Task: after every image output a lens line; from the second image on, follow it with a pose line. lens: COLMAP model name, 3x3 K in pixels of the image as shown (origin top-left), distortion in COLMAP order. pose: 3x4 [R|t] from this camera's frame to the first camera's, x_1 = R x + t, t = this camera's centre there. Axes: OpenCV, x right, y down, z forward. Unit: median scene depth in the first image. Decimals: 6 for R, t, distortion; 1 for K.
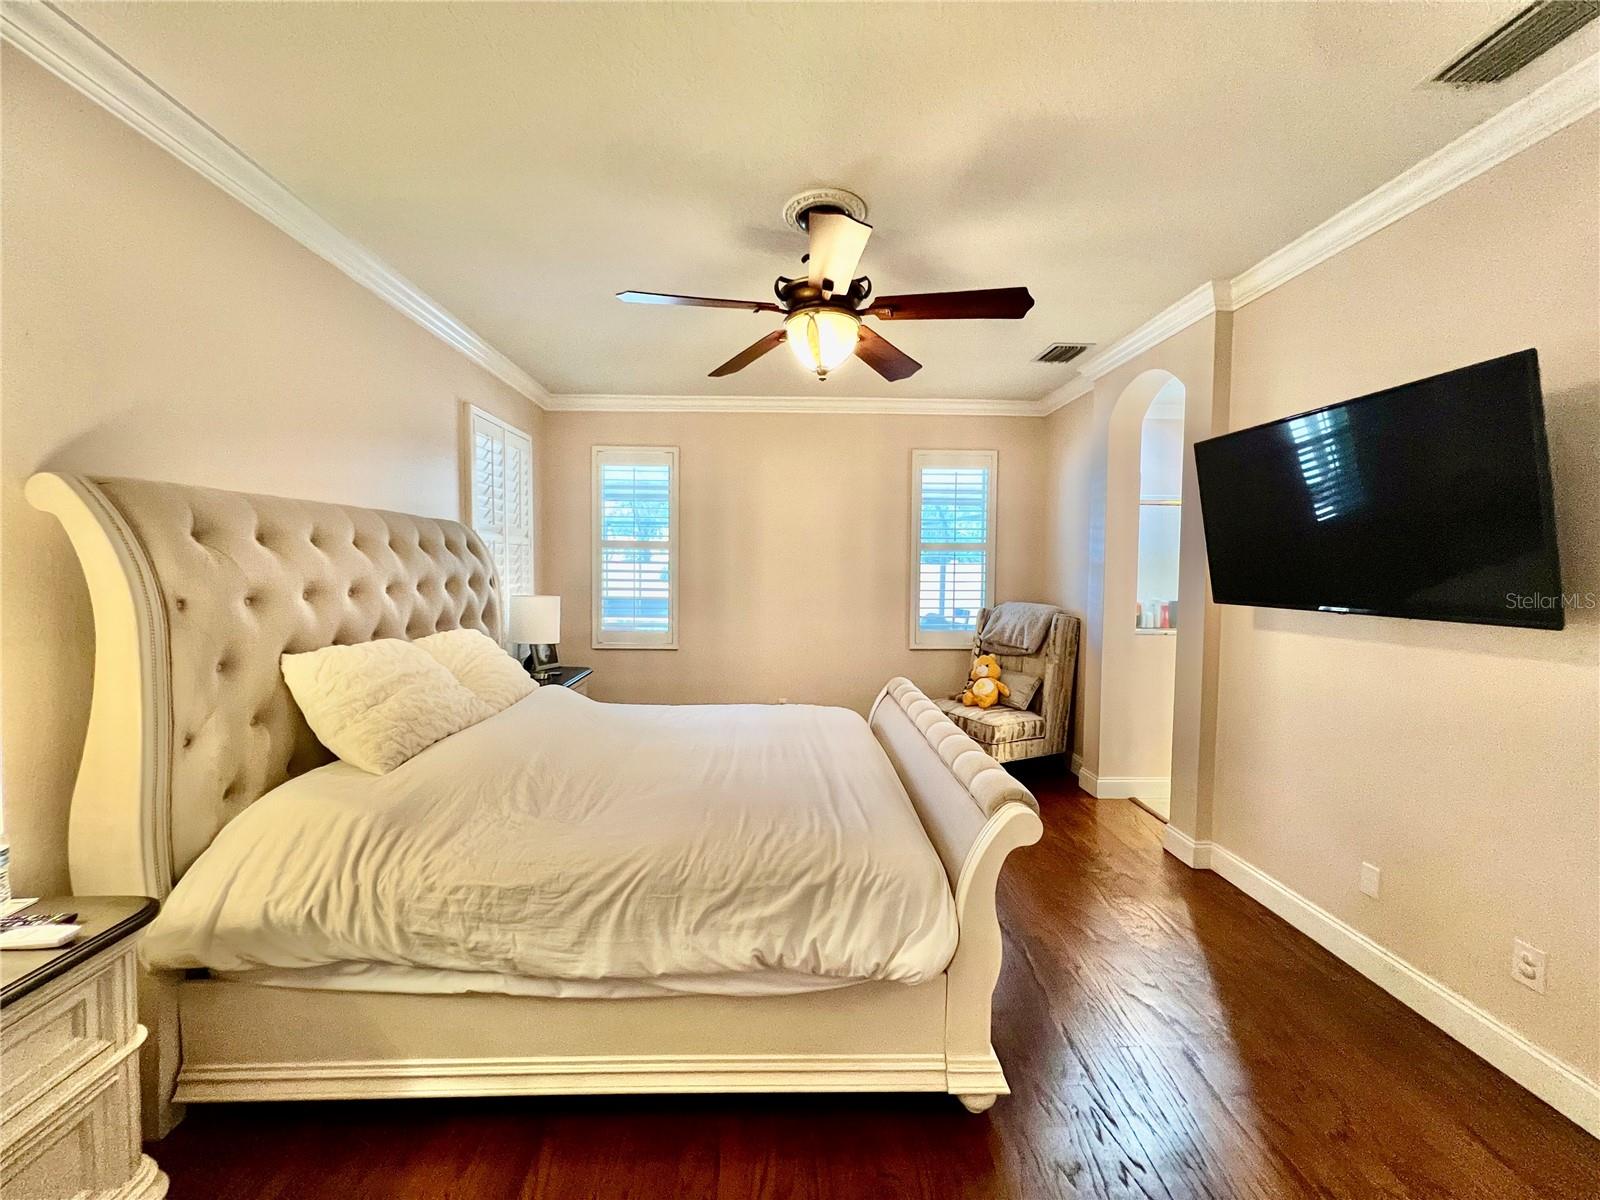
lens RADIAL K [[636.8, 0, 799.0], [0, 636.8, 598.1], [0, 0, 1]] dist [-0.000362, 0.000164]
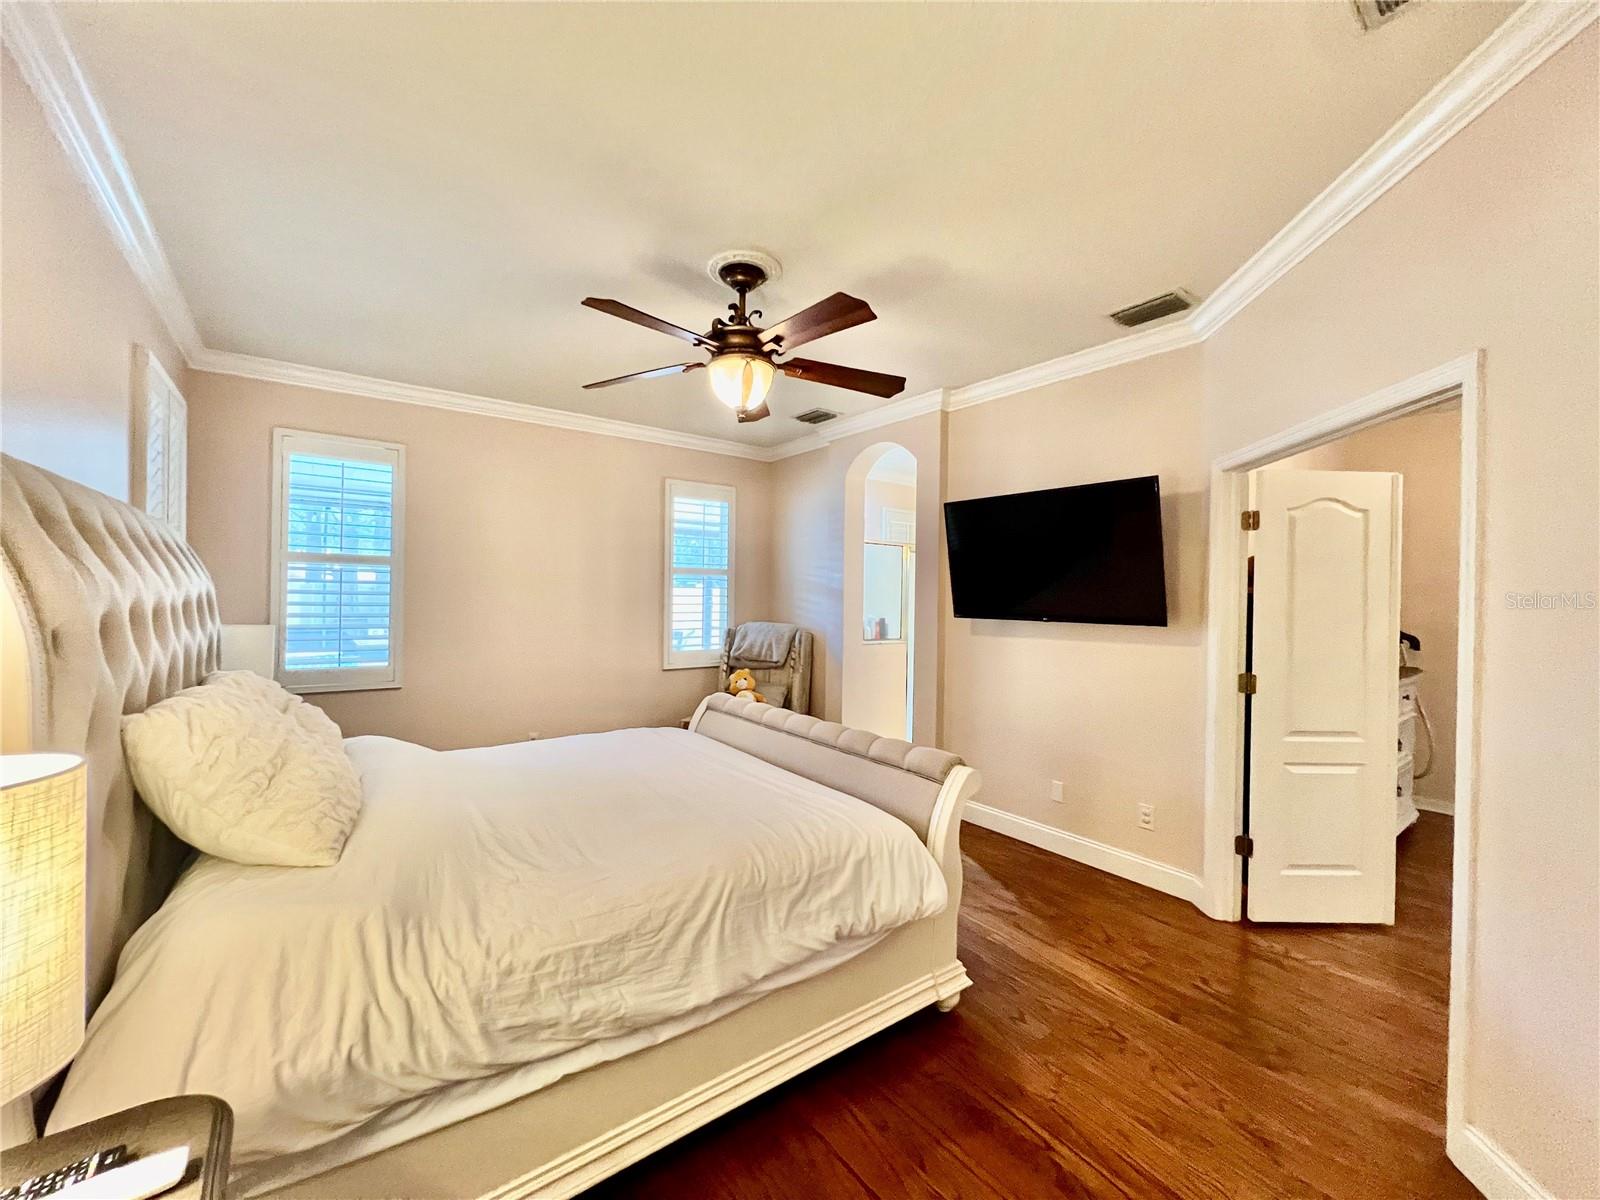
lens RADIAL K [[636.8, 0, 794.1], [0, 636.8, 597.8], [0, 0, 1]] dist [-0.000362, 0.000164]
pose [[0.820268, 0.002077, 0.571975, -0.751292], [0.019988, 0.999279, -0.032294, 0.004067], [-0.571630, 0.037922, 0.819635, 0.089959]]
